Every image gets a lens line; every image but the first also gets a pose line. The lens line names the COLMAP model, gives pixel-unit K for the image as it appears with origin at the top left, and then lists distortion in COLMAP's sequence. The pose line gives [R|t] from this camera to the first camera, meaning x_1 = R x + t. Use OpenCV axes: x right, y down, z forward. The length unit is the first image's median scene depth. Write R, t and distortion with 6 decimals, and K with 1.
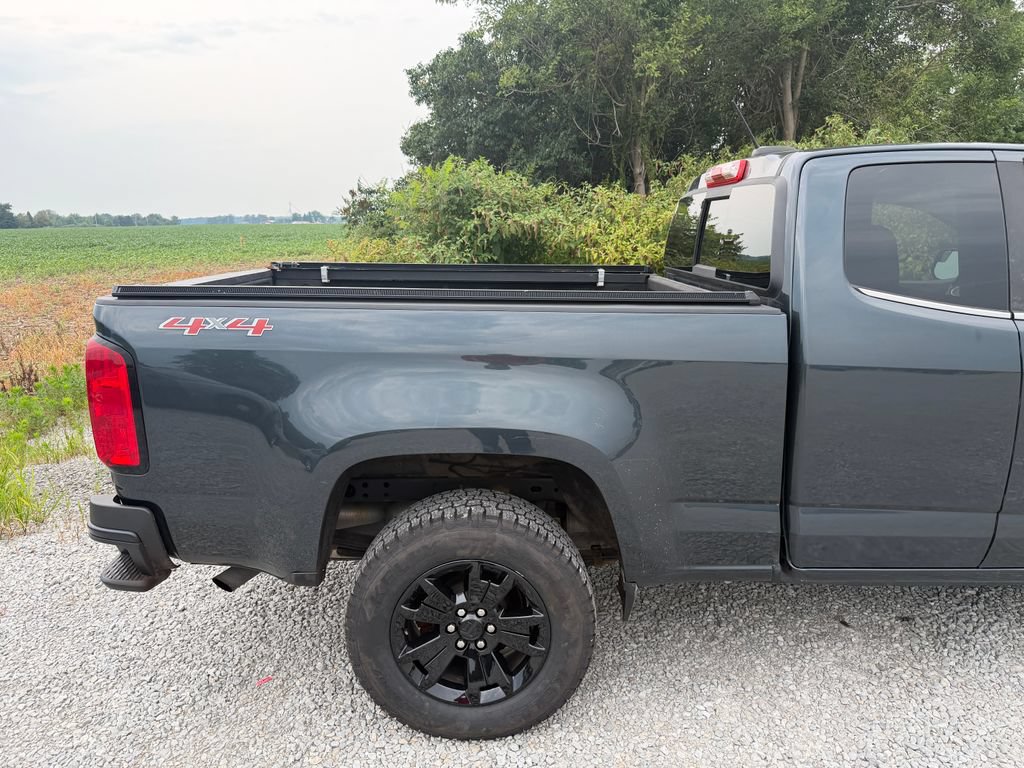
lens RADIAL K [[721.6, 0, 504.6], [0, 721.6, 393.3], [0, 0, 1]] dist [0.008989, -0.024028]
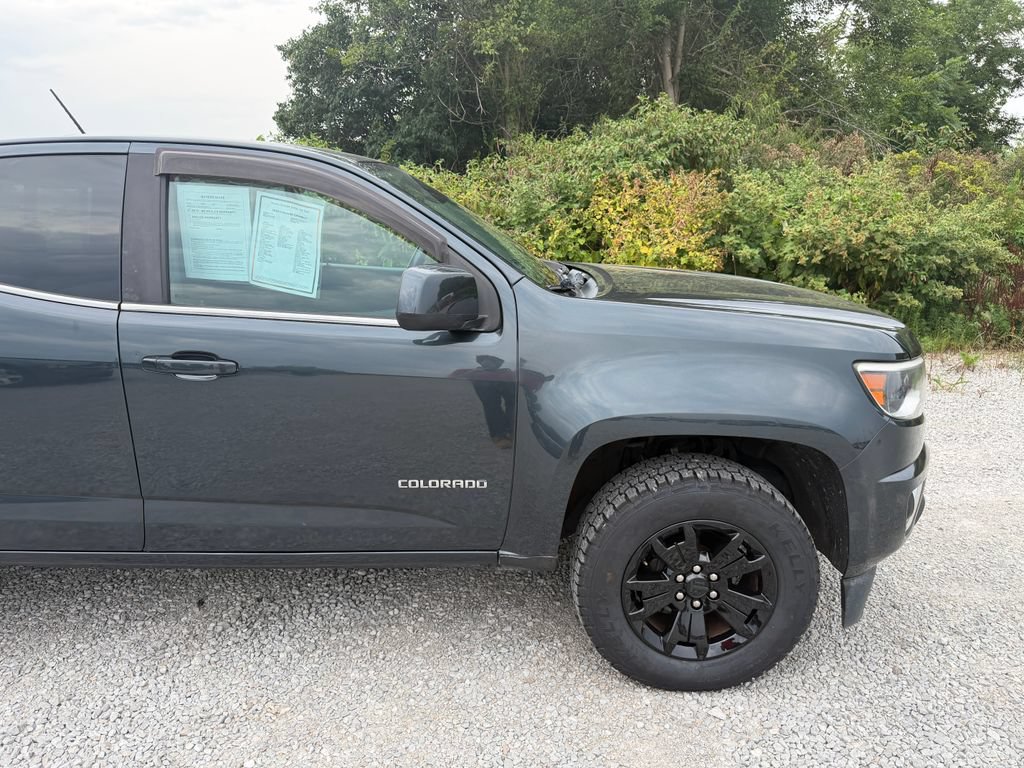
lens RADIAL K [[721.6, 0, 508.8], [0, 721.6, 390.4], [0, 0, 1]] dist [0.008989, -0.024028]
pose [[0.999950, 0.006290, -0.007827, 0.917817], [-0.006067, 0.999584, 0.028189, -0.015394], [0.008002, -0.028140, 0.999572, -0.013881]]
